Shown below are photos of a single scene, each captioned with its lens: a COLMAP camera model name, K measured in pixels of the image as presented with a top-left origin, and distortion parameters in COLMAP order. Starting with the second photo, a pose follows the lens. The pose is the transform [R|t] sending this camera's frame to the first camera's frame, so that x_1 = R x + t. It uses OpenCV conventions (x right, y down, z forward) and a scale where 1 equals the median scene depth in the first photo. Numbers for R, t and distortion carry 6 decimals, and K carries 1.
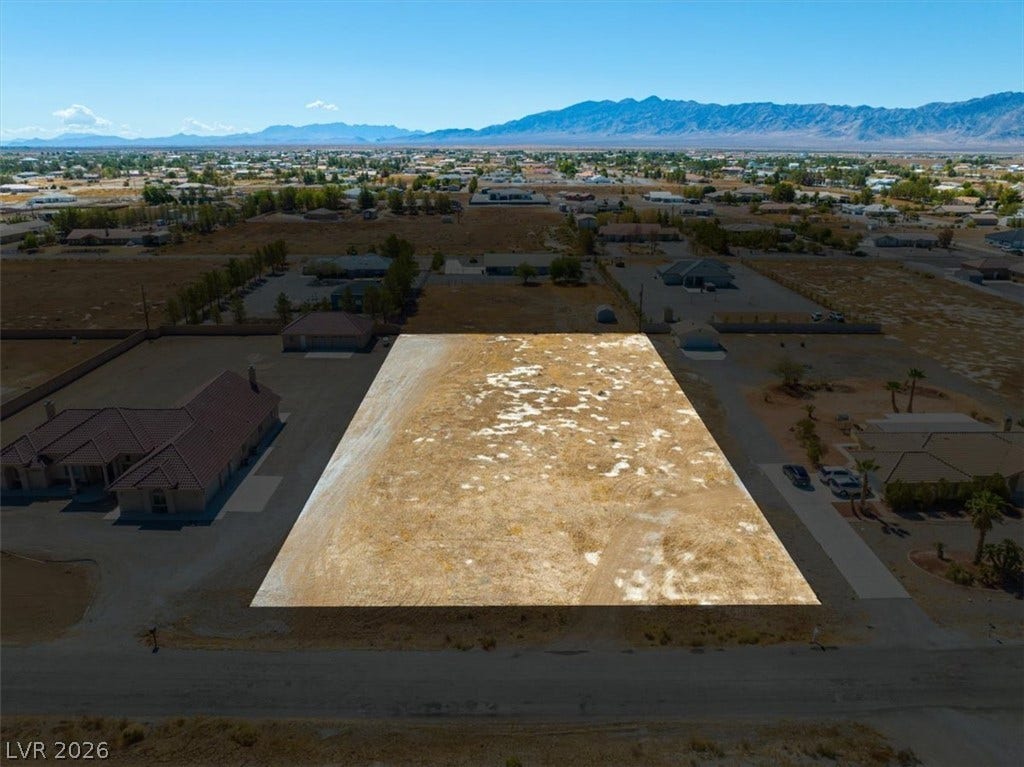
lens RADIAL K [[722.5, 0, 509.6], [0, 722.5, 383.7], [0, 0, 1]] dist [-0.045249, 0.014277]
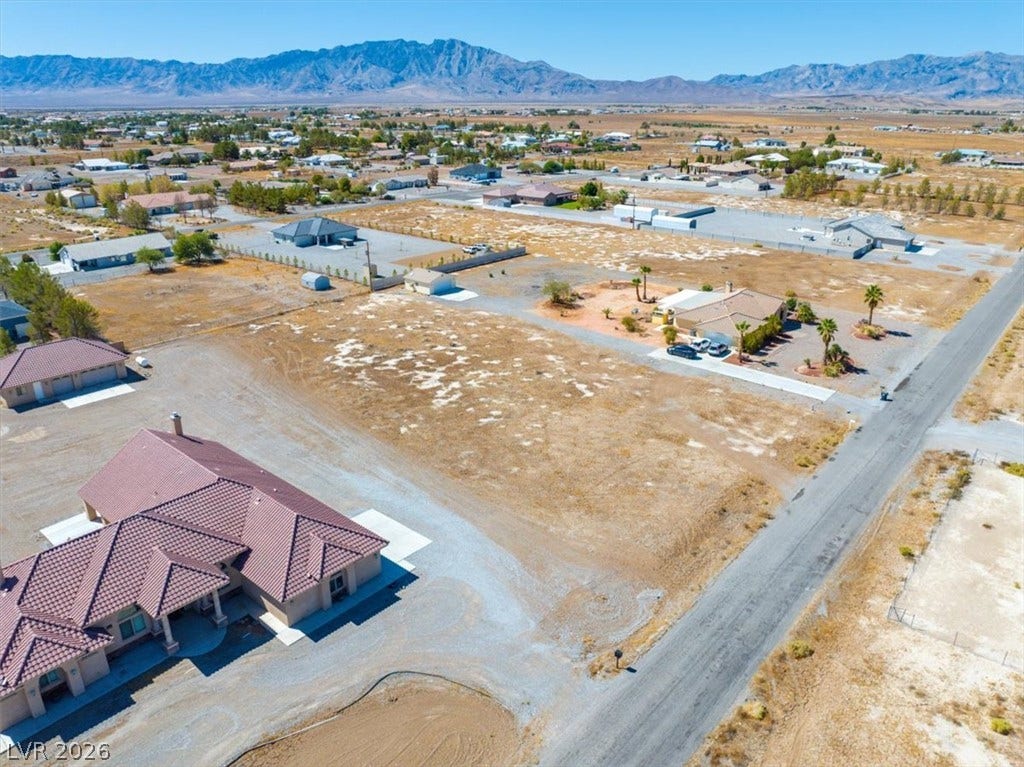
lens RADIAL K [[722.5, 0, 510.2], [0, 722.5, 380.5], [0, 0, 1]] dist [-0.045249, 0.014277]
pose [[0.661106, -0.276463, 0.697501, -0.539402], [0.240450, 0.958674, 0.152078, -0.072883], [-0.710720, 0.067174, 0.700261, 0.212438]]
